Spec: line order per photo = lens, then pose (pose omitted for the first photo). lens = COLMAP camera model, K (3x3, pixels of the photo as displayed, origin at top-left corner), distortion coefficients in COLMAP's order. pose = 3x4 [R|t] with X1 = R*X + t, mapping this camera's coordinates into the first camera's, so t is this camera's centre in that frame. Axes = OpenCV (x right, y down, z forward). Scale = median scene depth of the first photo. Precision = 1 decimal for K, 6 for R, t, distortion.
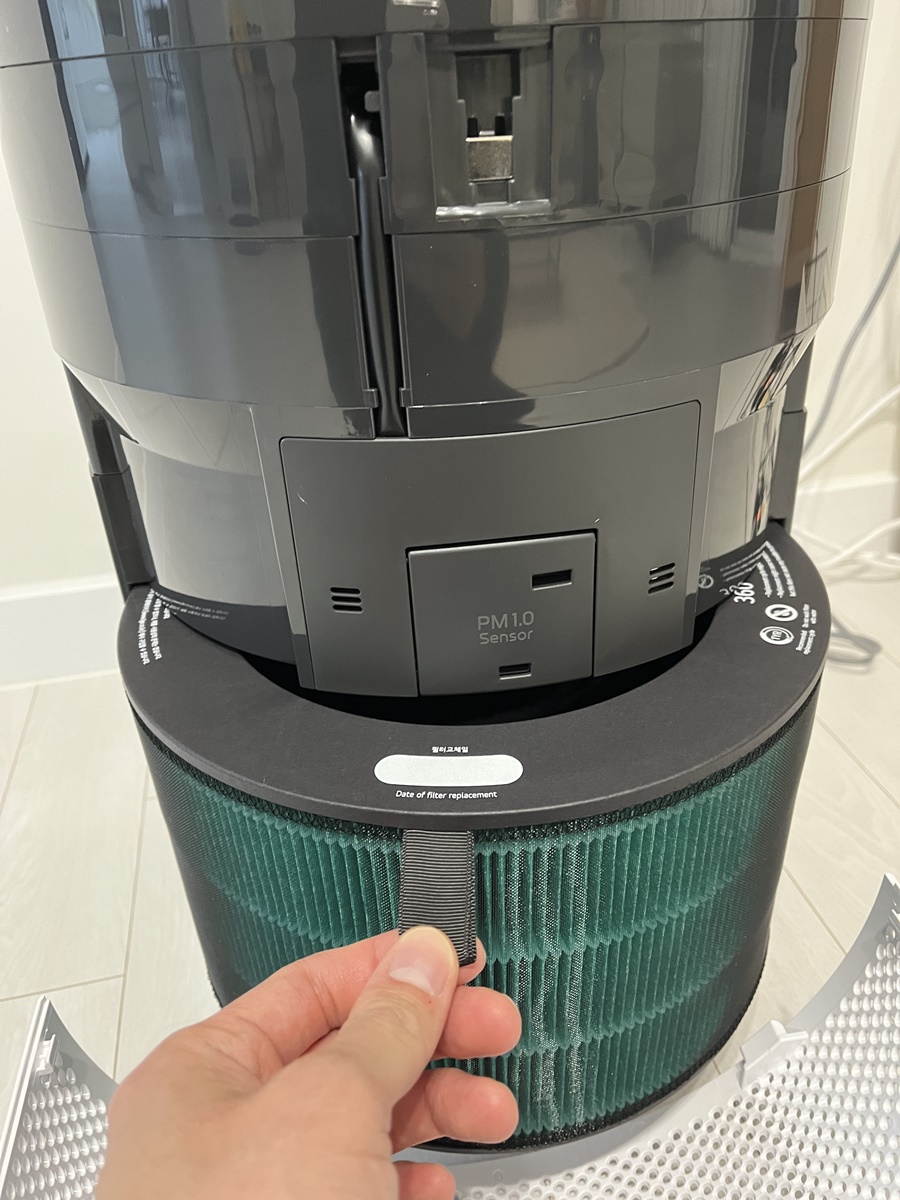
lens RADIAL K [[912.3, 0, 450.0], [0, 912.3, 600.0], [0, 0, 1]] dist [0.005505, 0.005528]
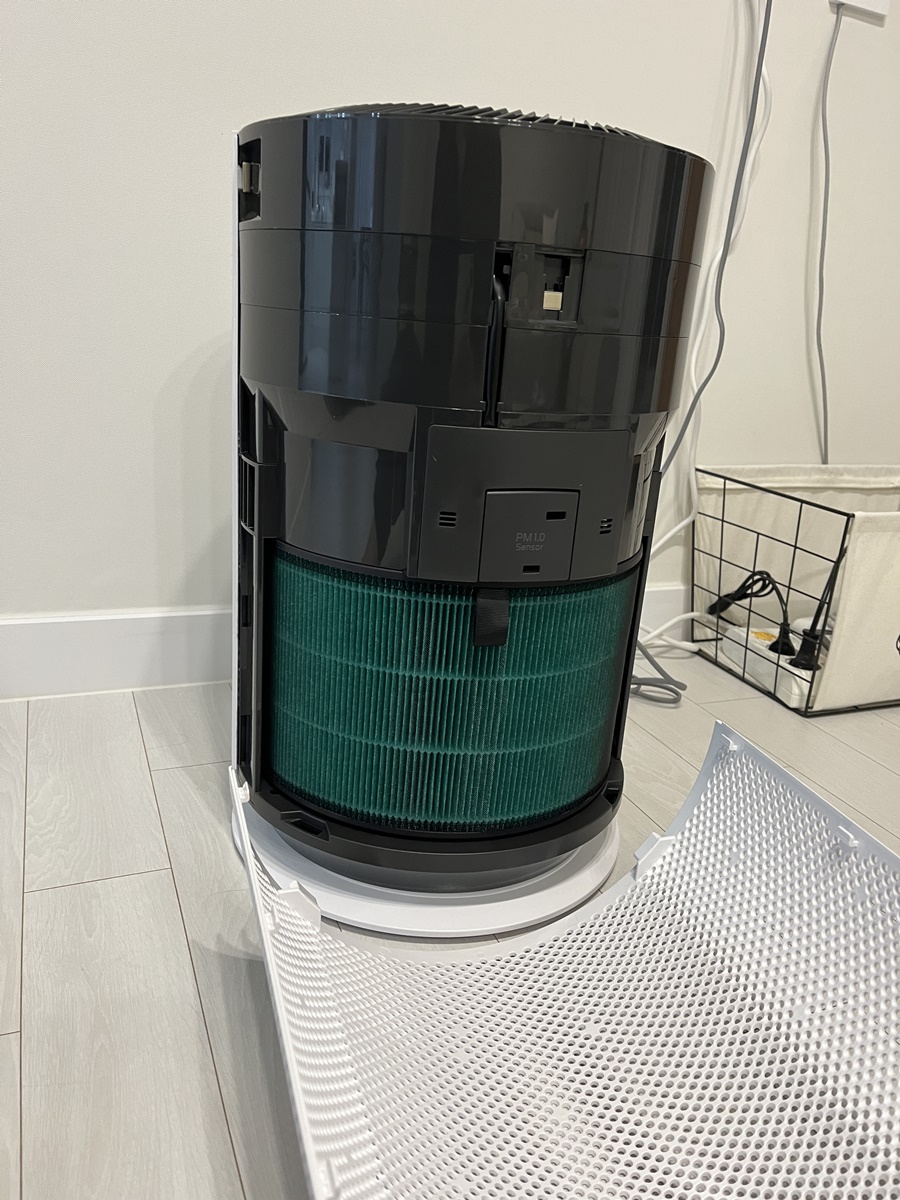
lens RADIAL K [[904.9, 0, 450.0], [0, 904.9, 600.0], [0, 0, 1]] dist [0.016668, -0.002340]
pose [[0.972545, 0.062580, 0.224141, -0.501811], [-0.013850, 0.977022, -0.212689, 0.539392], [-0.232301, 0.203745, 0.951065, -0.683770]]
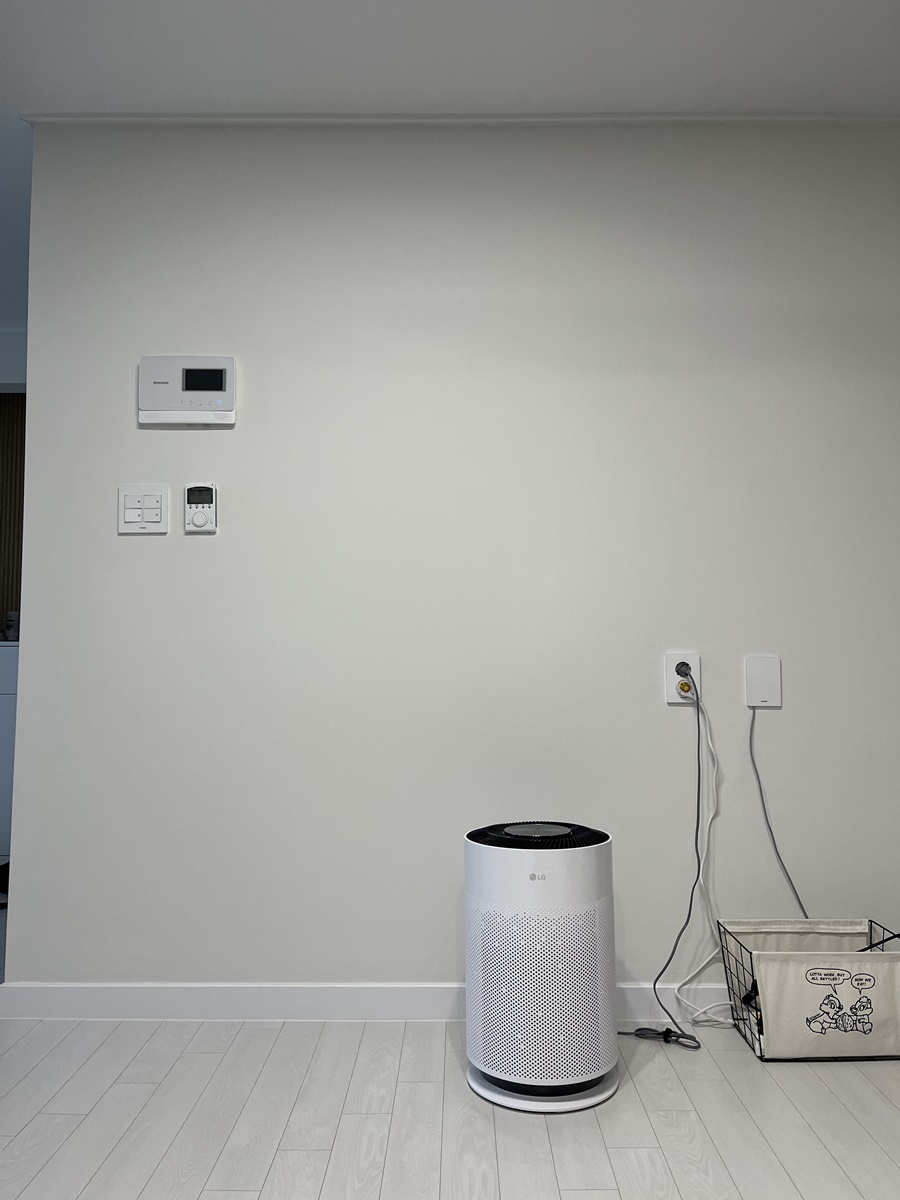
lens RADIAL K [[912.3, 0, 450.0], [0, 912.3, 600.0], [0, 0, 1]] dist [0.005505, 0.005528]
pose [[0.973938, 0.030827, -0.224708, 0.941345], [-0.152410, 0.822658, -0.547728, 1.587534], [0.167973, 0.567701, 0.805916, -5.998007]]
